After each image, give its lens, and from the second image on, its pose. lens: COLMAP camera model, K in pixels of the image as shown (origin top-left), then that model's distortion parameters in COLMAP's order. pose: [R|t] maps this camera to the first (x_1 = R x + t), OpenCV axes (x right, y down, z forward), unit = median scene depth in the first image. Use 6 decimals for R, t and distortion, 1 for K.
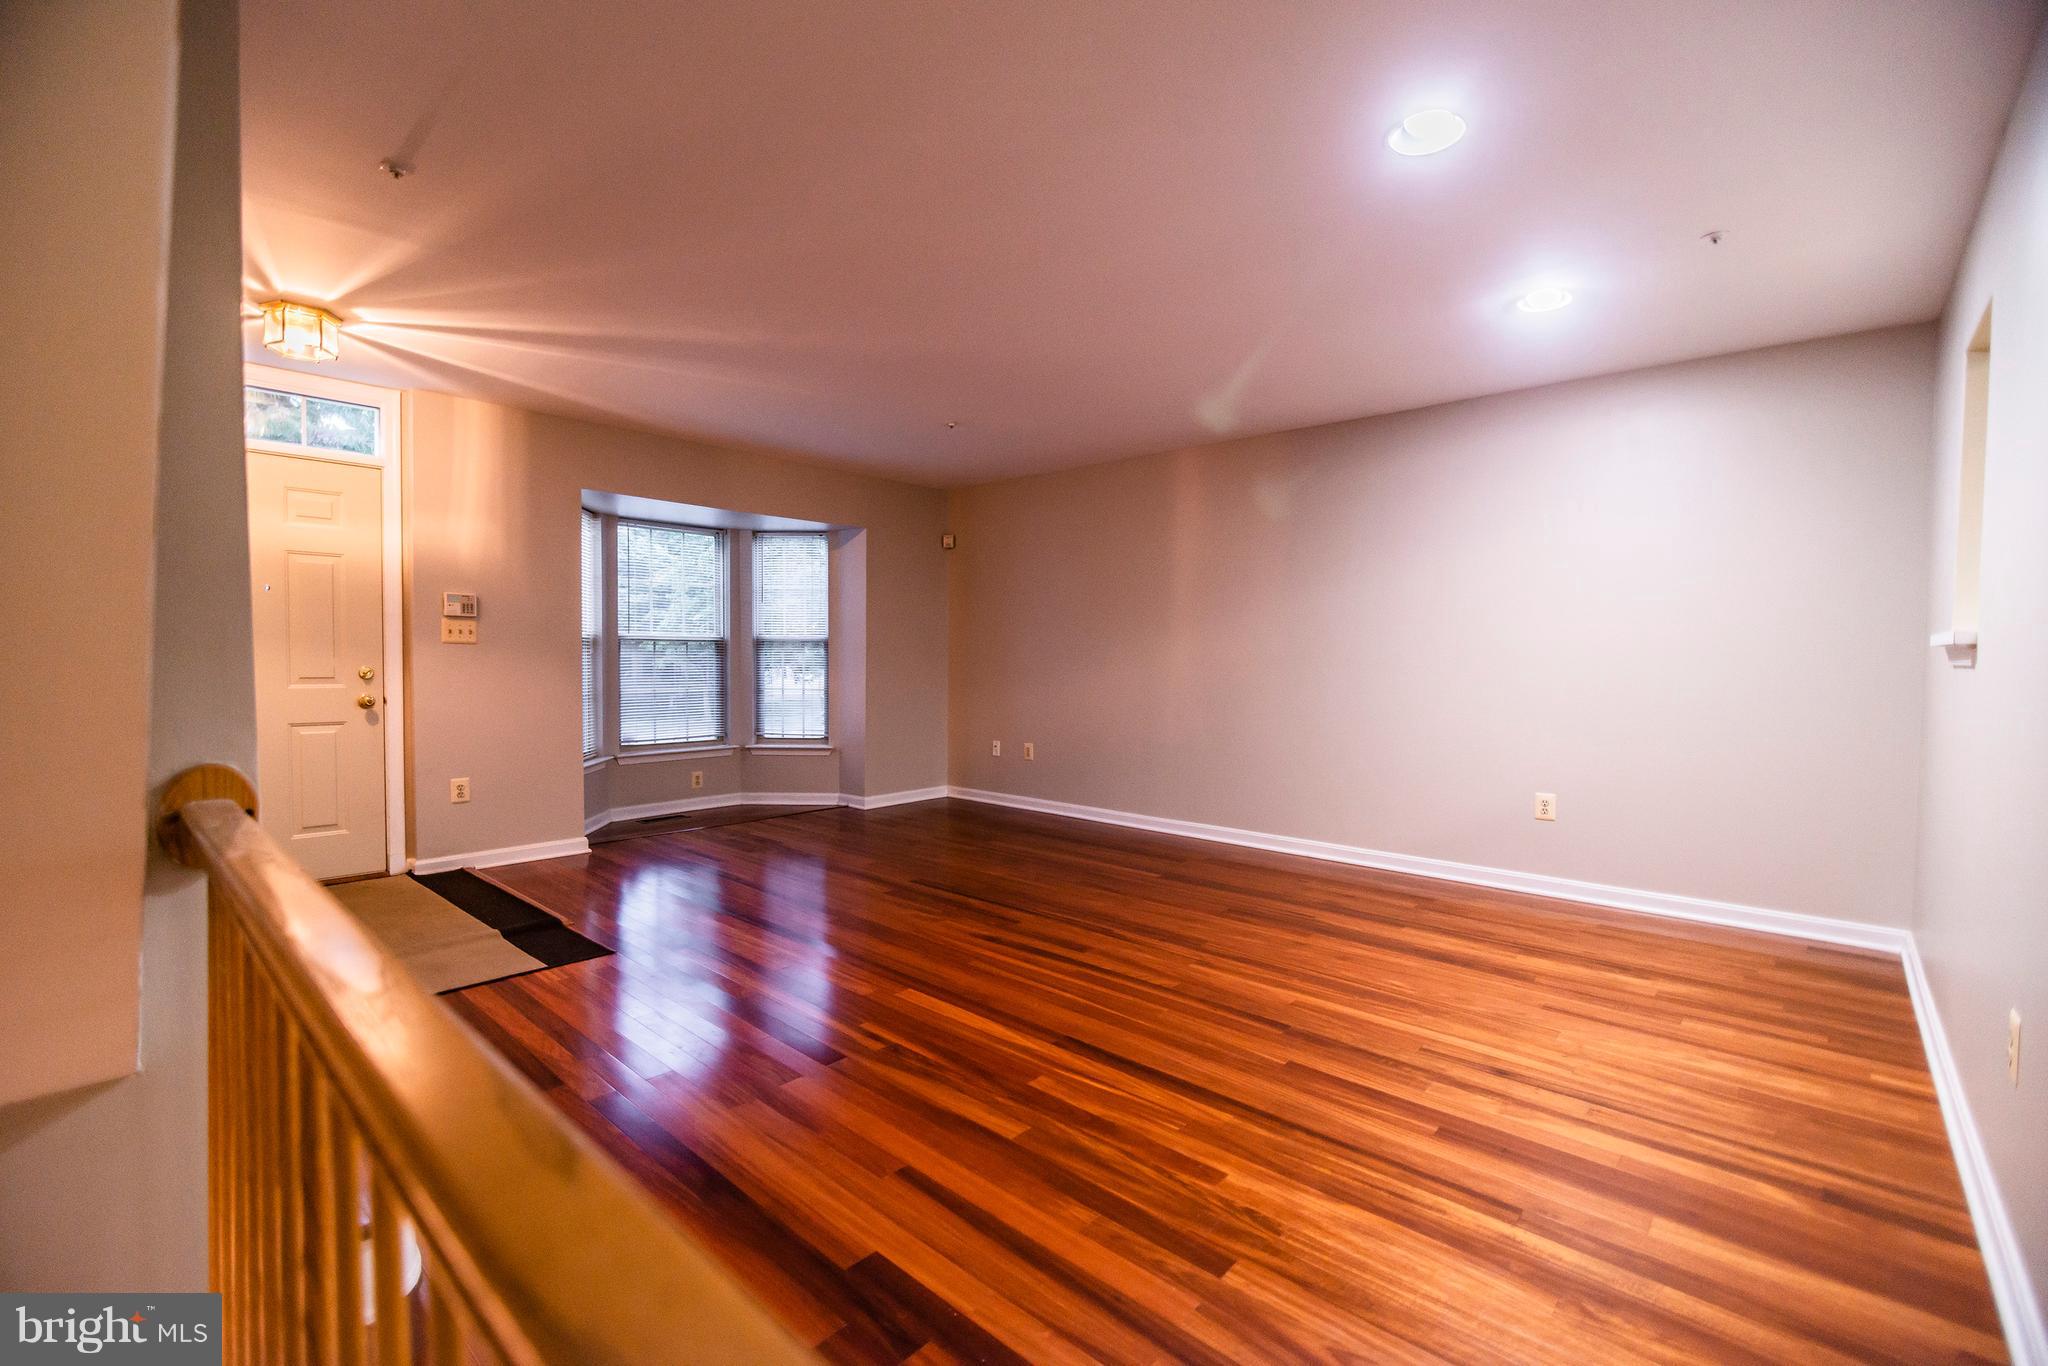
lens RADIAL K [[860.0, 0, 1017.3], [0, 860.0, 688.5], [0, 0, 1]] dist [-0.011707, -0.000257]
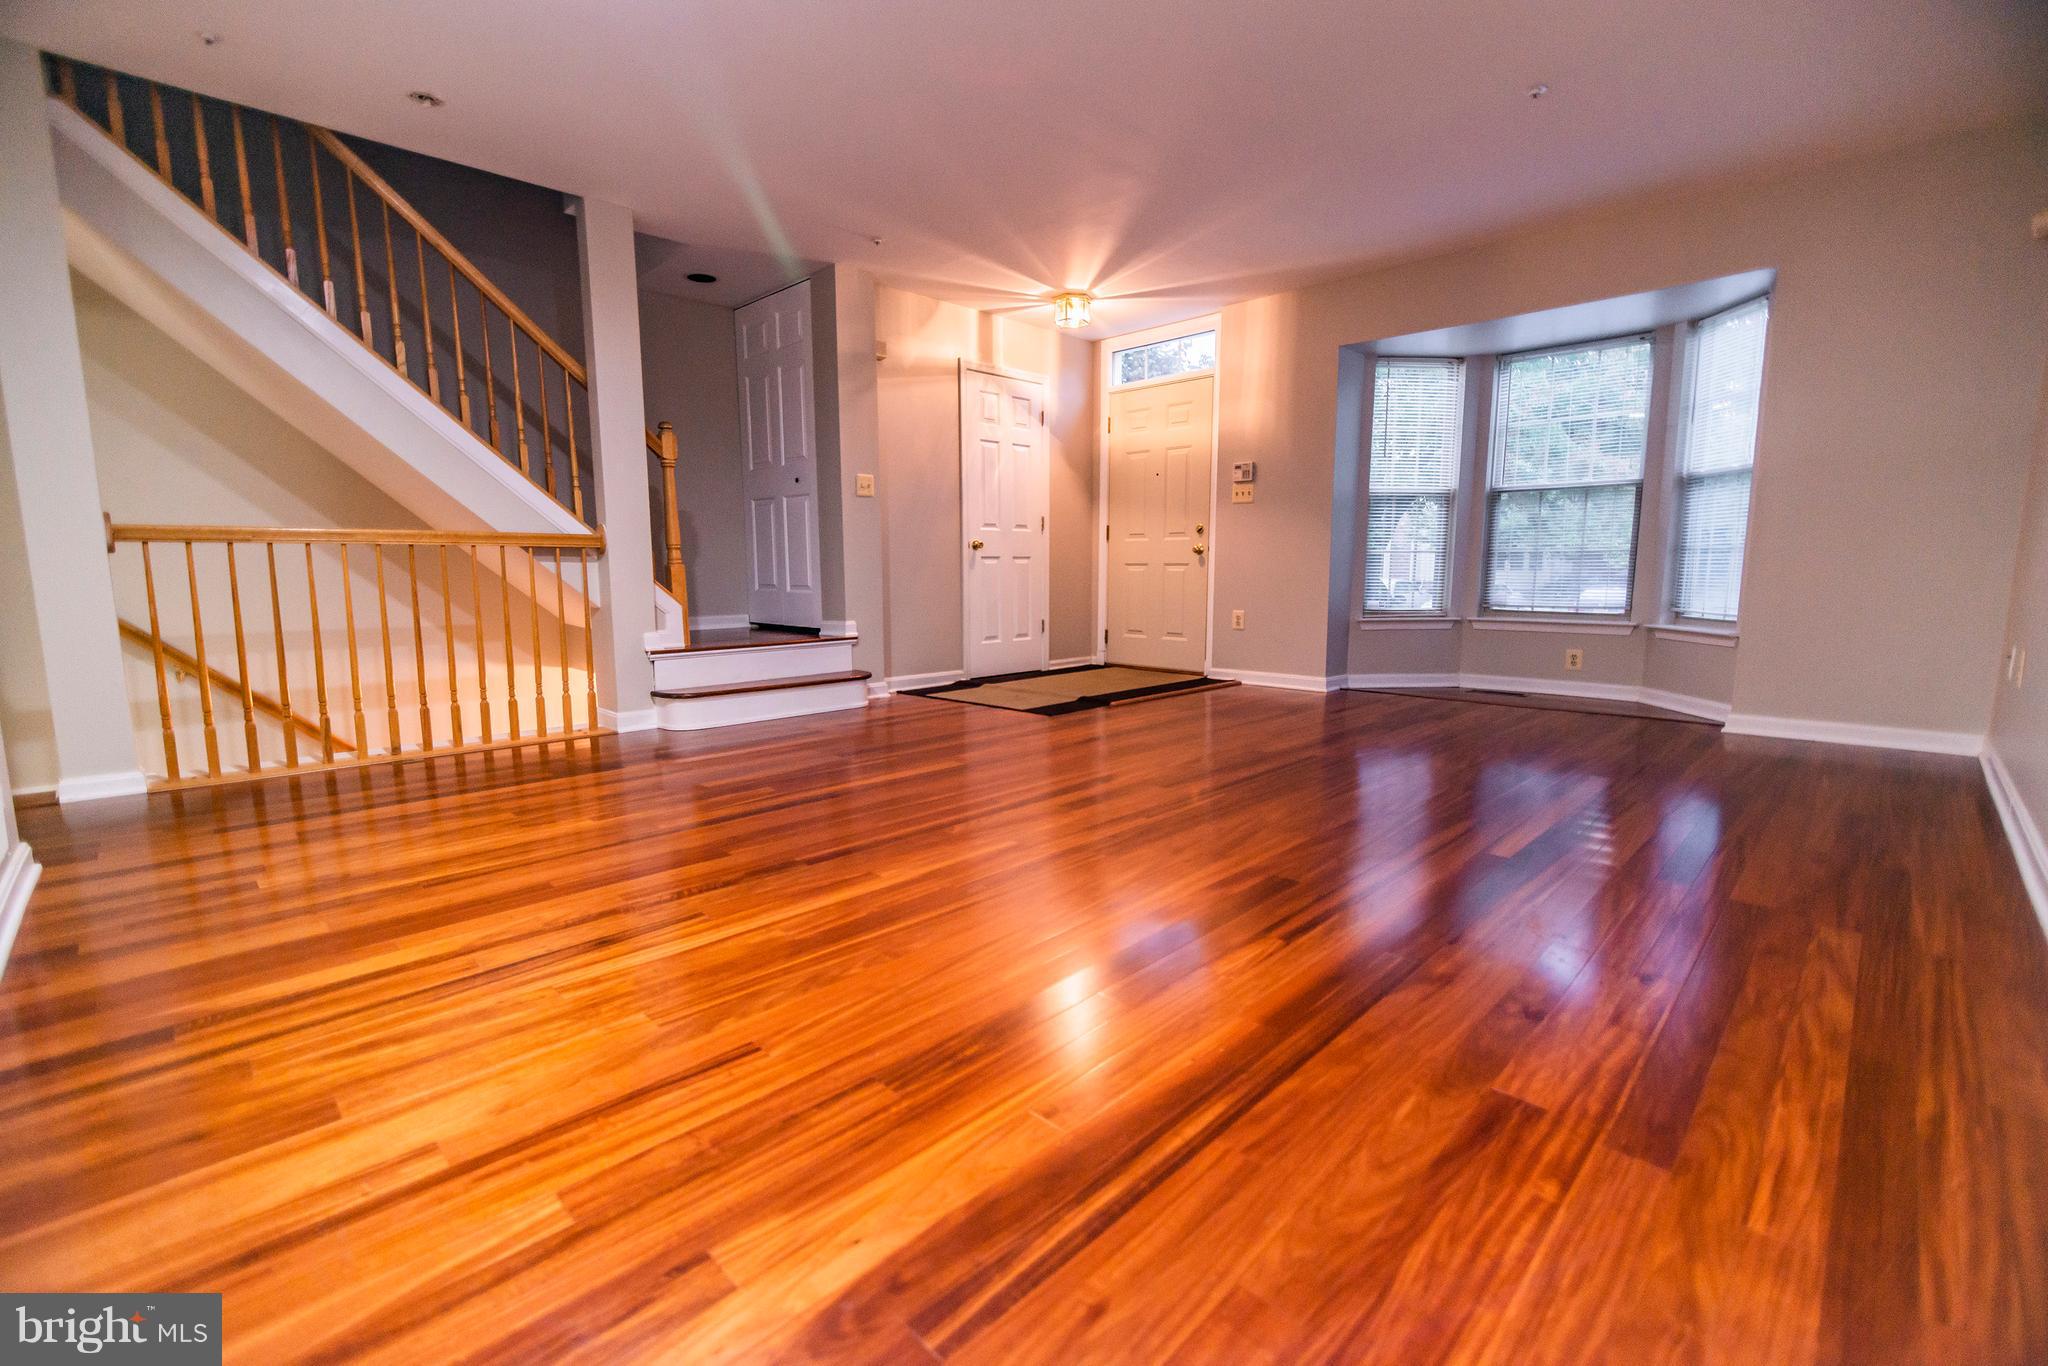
lens RADIAL K [[860.0, 0, 1006.3], [0, 860.0, 672.7], [0, 0, 1]] dist [-0.011707, -0.000257]
pose [[-0.020180, 0.118502, -0.992749, 0.642433], [-0.030656, 0.992411, 0.119085, 0.055522], [0.999326, 0.032836, -0.016394, 0.680422]]
